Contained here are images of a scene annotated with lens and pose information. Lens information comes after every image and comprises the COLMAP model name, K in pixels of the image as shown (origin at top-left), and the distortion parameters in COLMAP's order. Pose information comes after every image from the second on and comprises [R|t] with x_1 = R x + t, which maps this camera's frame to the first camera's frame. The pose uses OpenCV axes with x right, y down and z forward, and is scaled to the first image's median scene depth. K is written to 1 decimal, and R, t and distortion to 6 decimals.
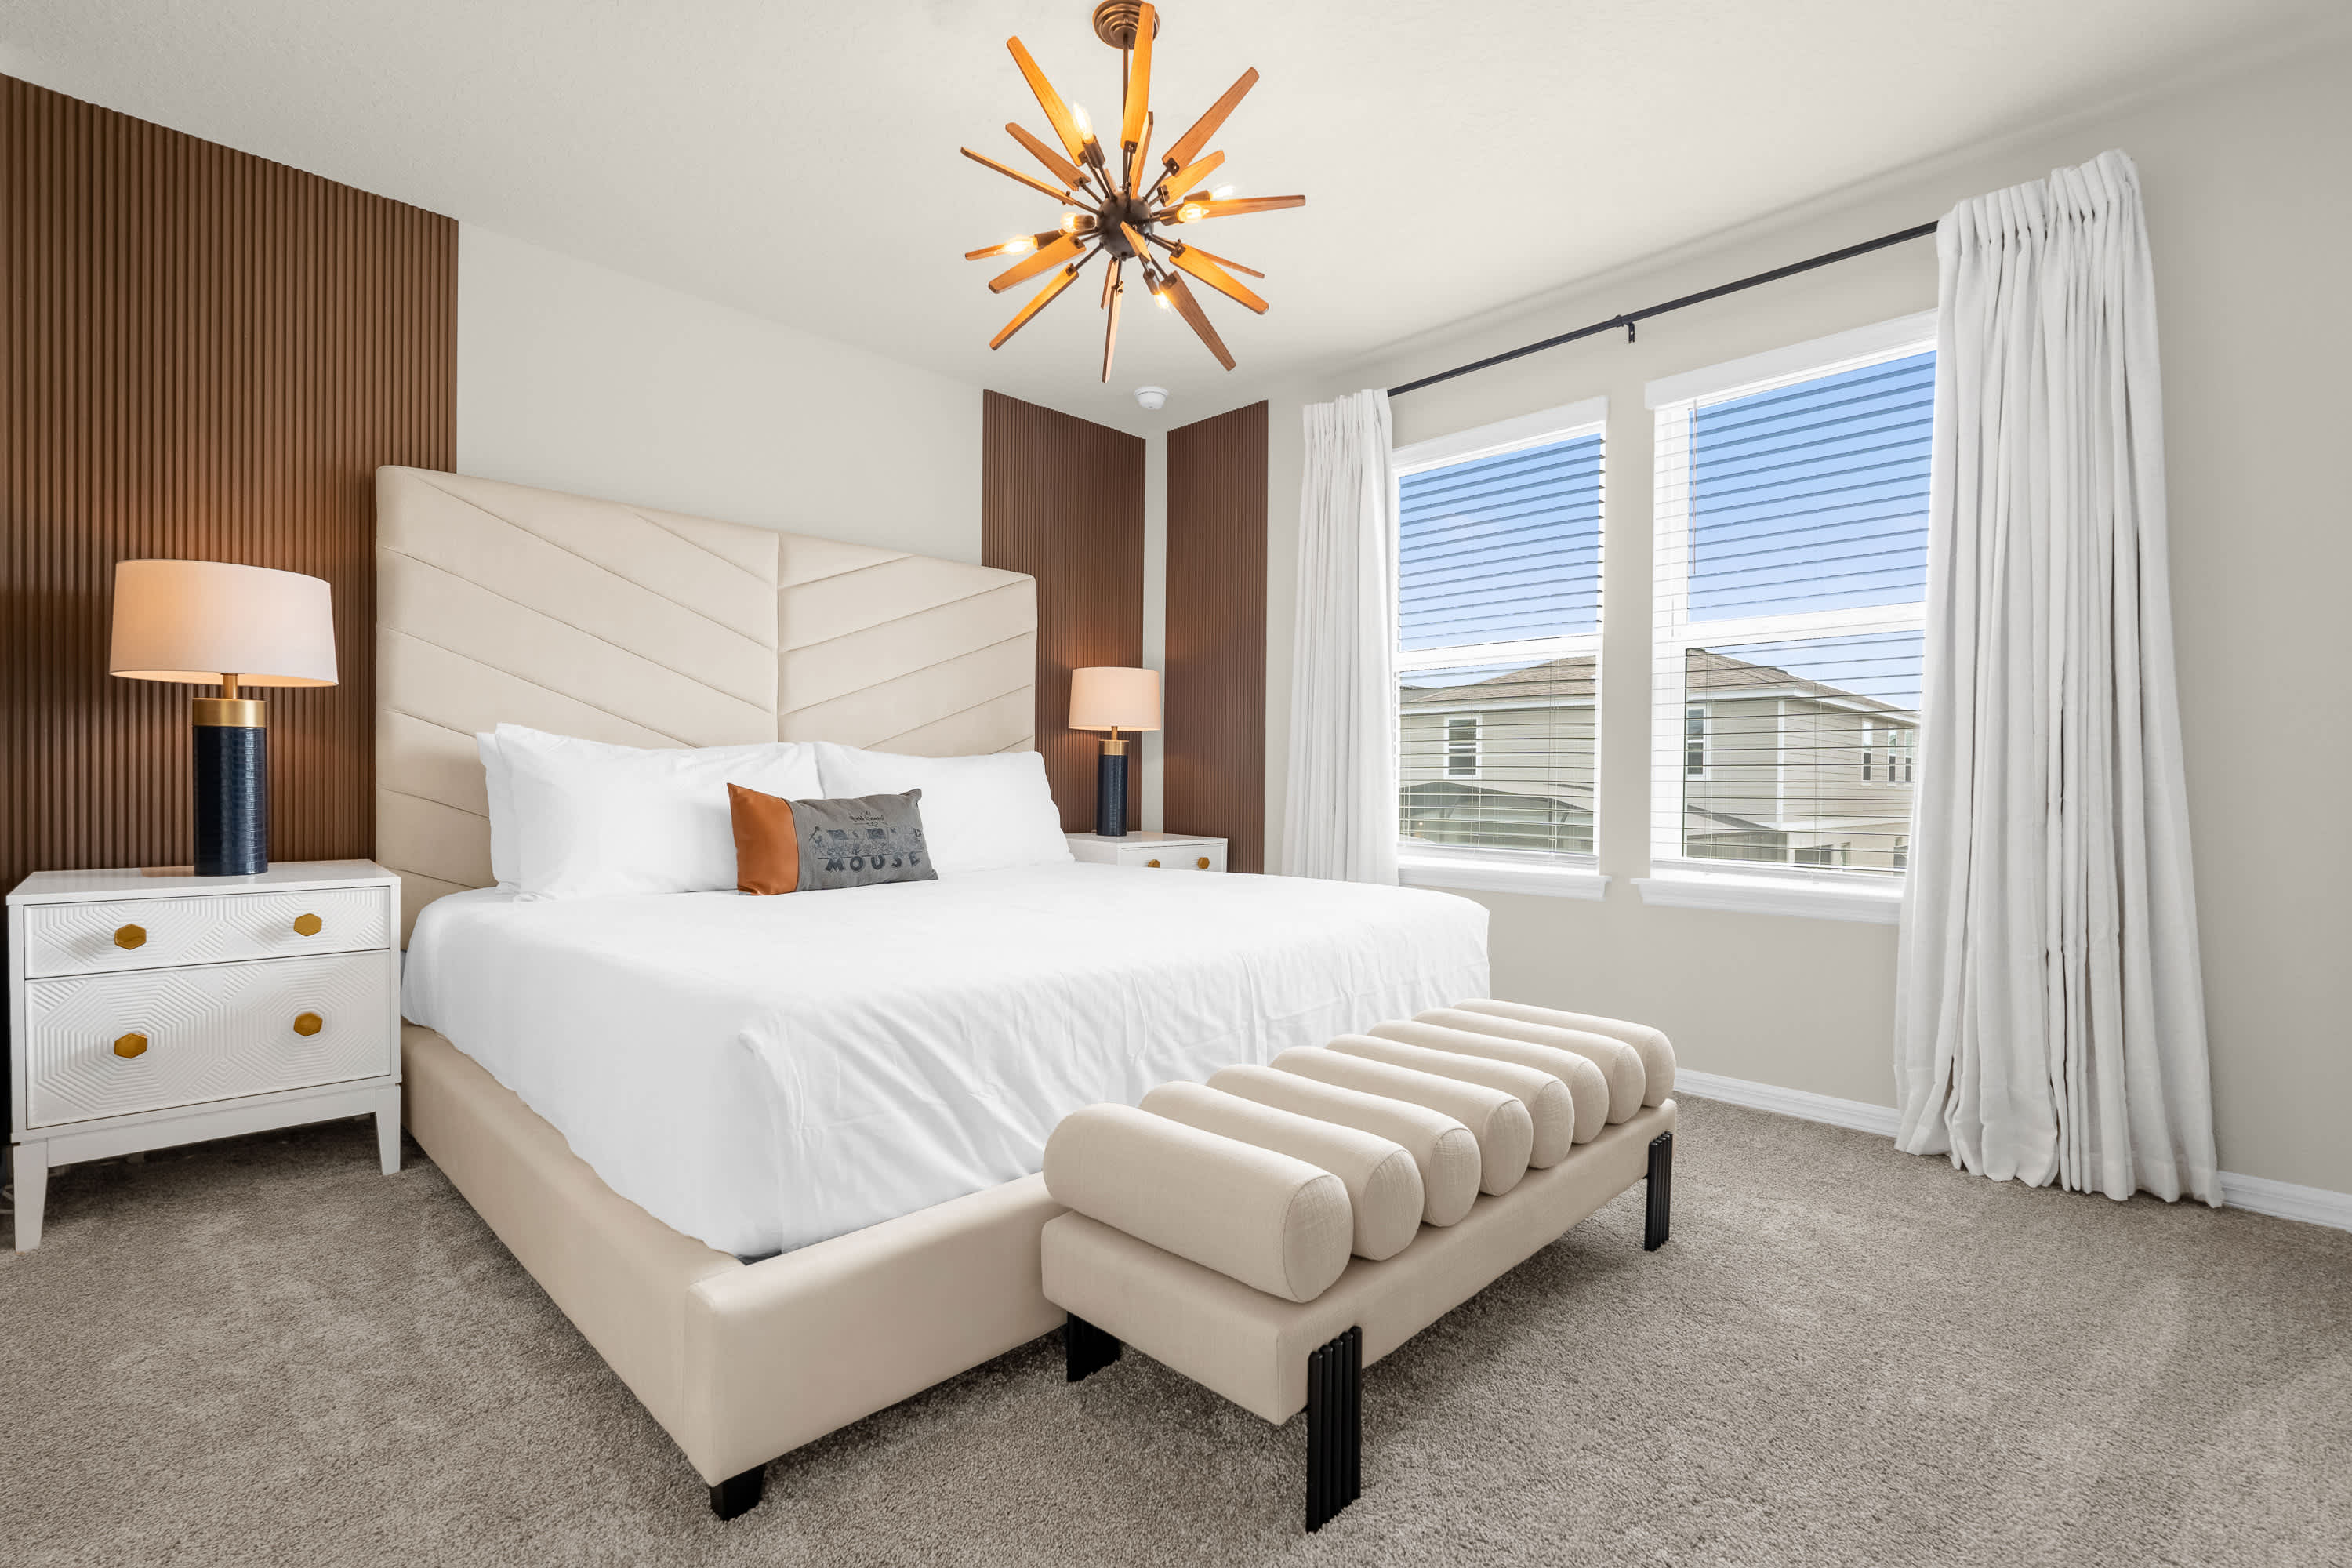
lens RADIAL K [[1038.5, 0, 1174.1], [0, 1038.5, 784.9], [0, 0, 1]] dist [0.000250, 0.000976]
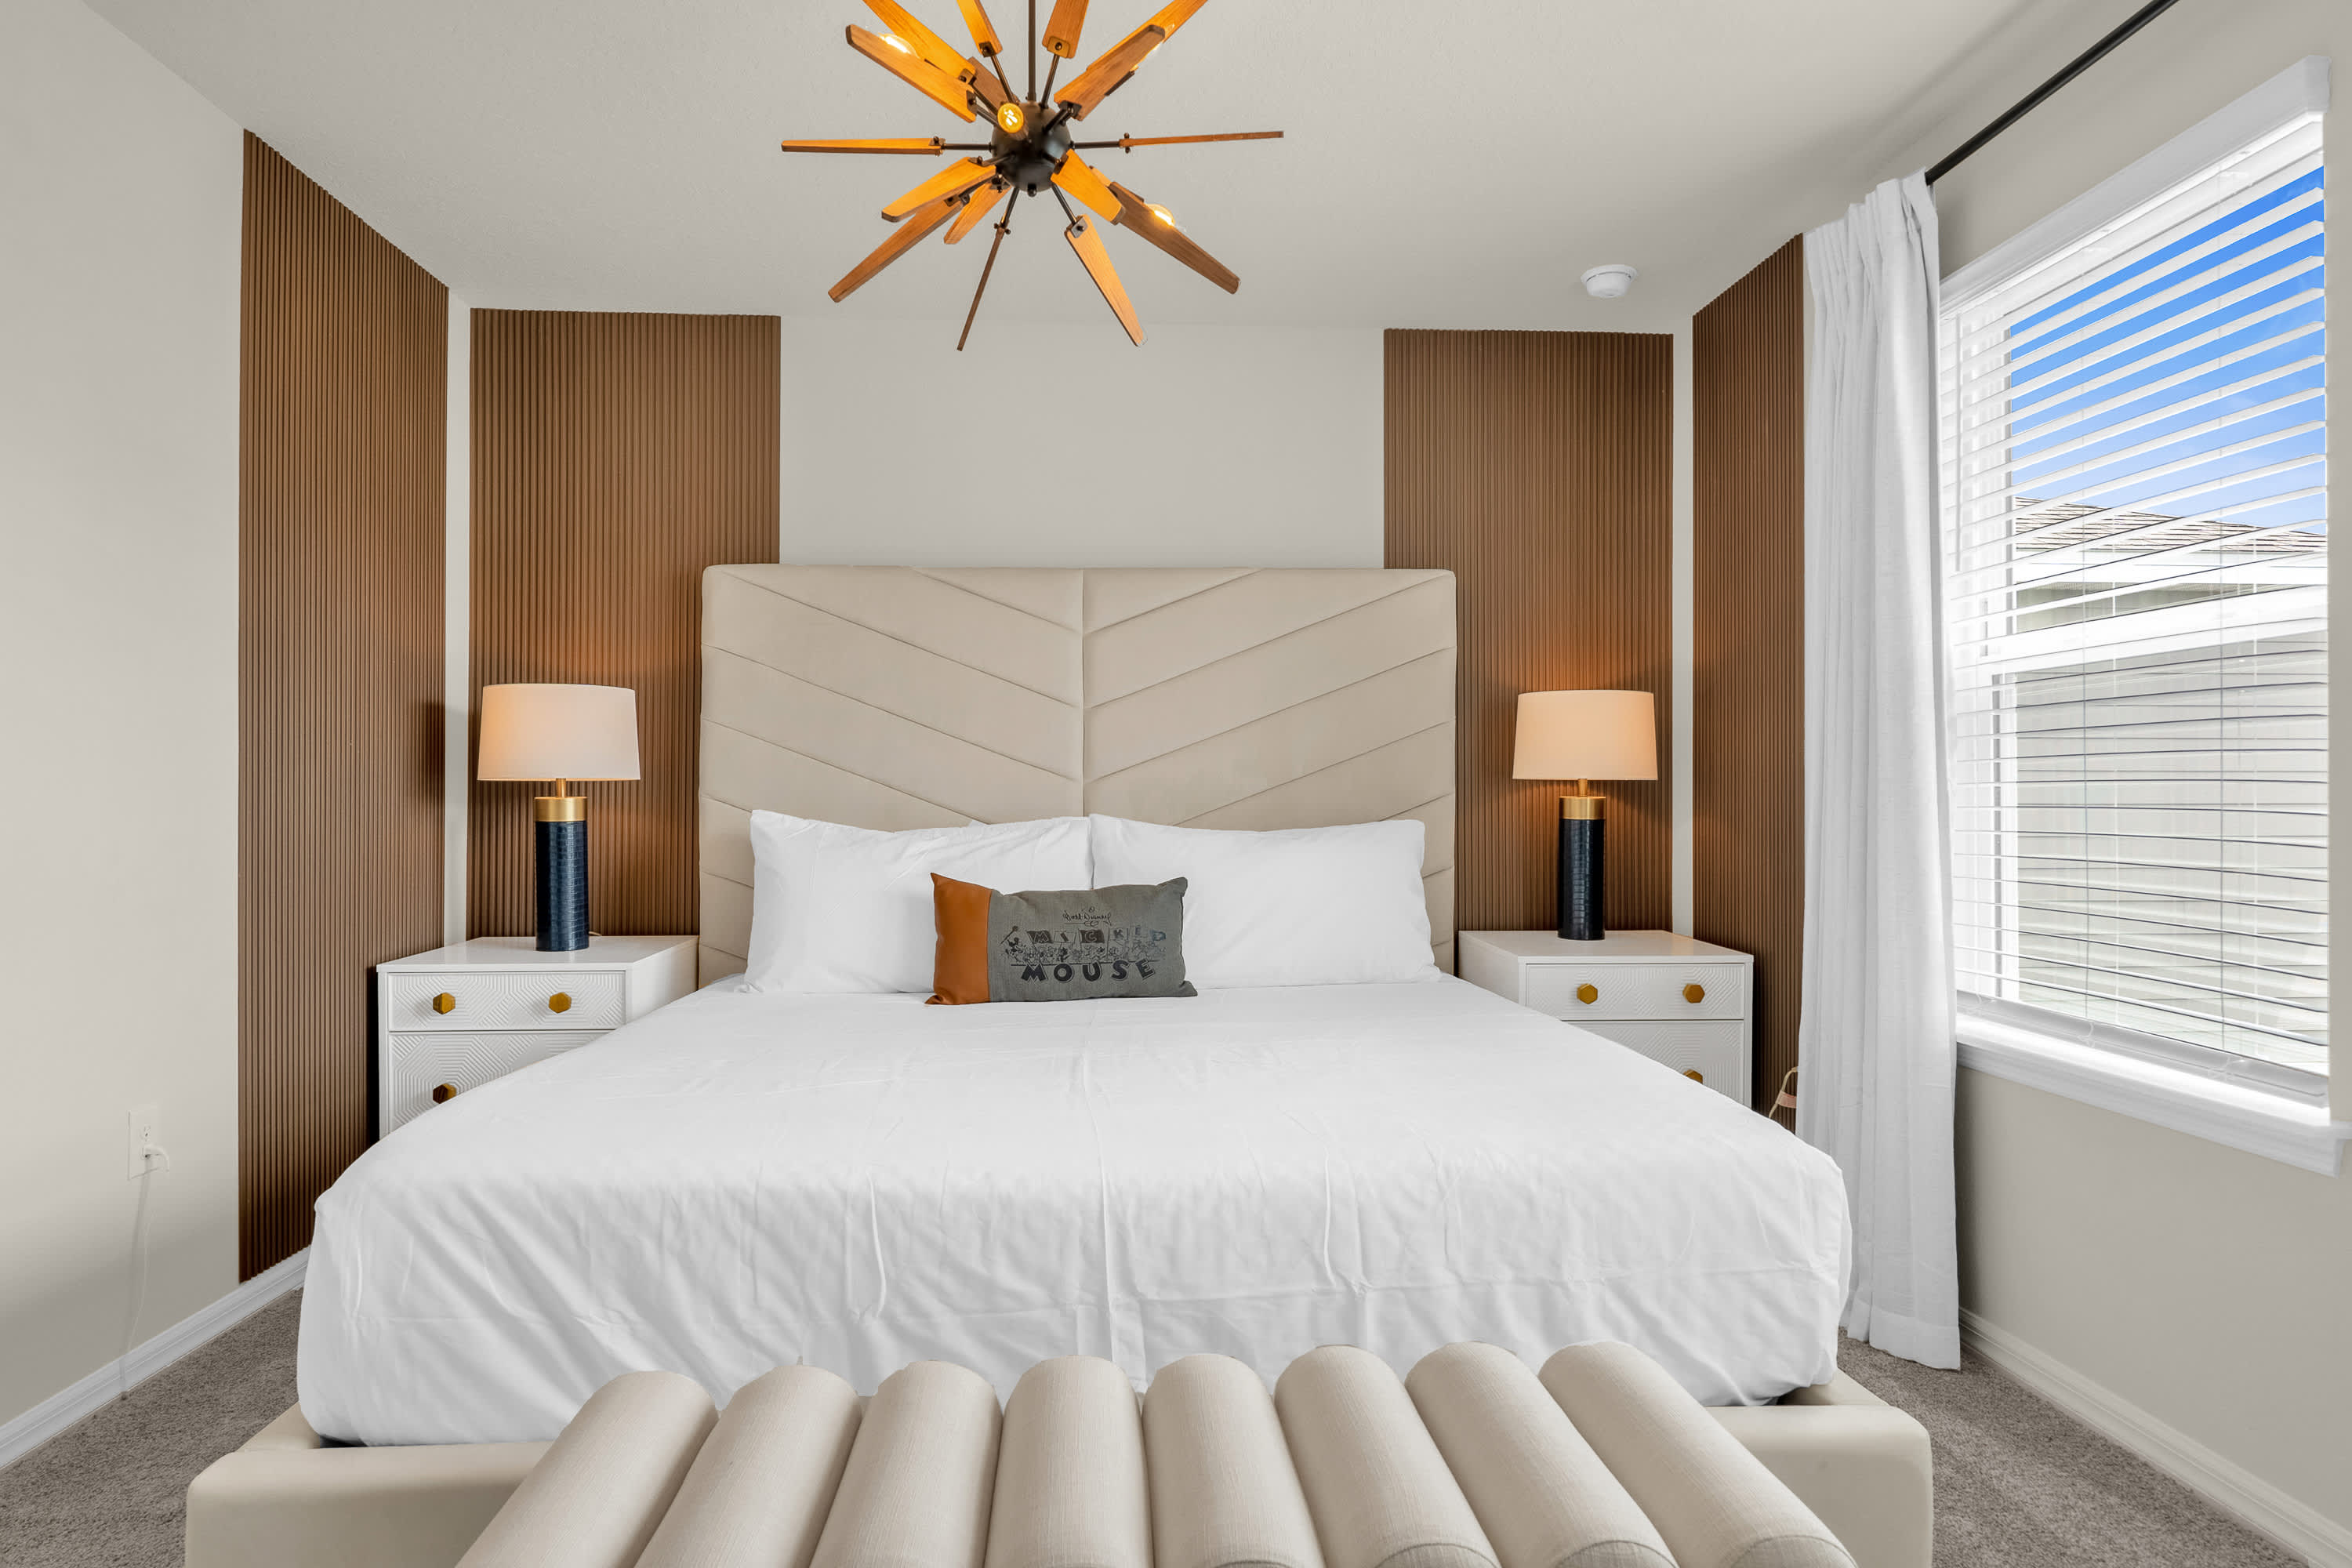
lens RADIAL K [[1322.8, 0, 1183.9], [0, 1322.8, 775.7], [0, 0, 1]] dist [0.000693, 0.001474]
pose [[0.759139, -0.018050, -0.650678, 0.474106], [0.003332, 0.999710, -0.023845, -0.057653], [0.650920, 0.015934, 0.758980, 0.282368]]
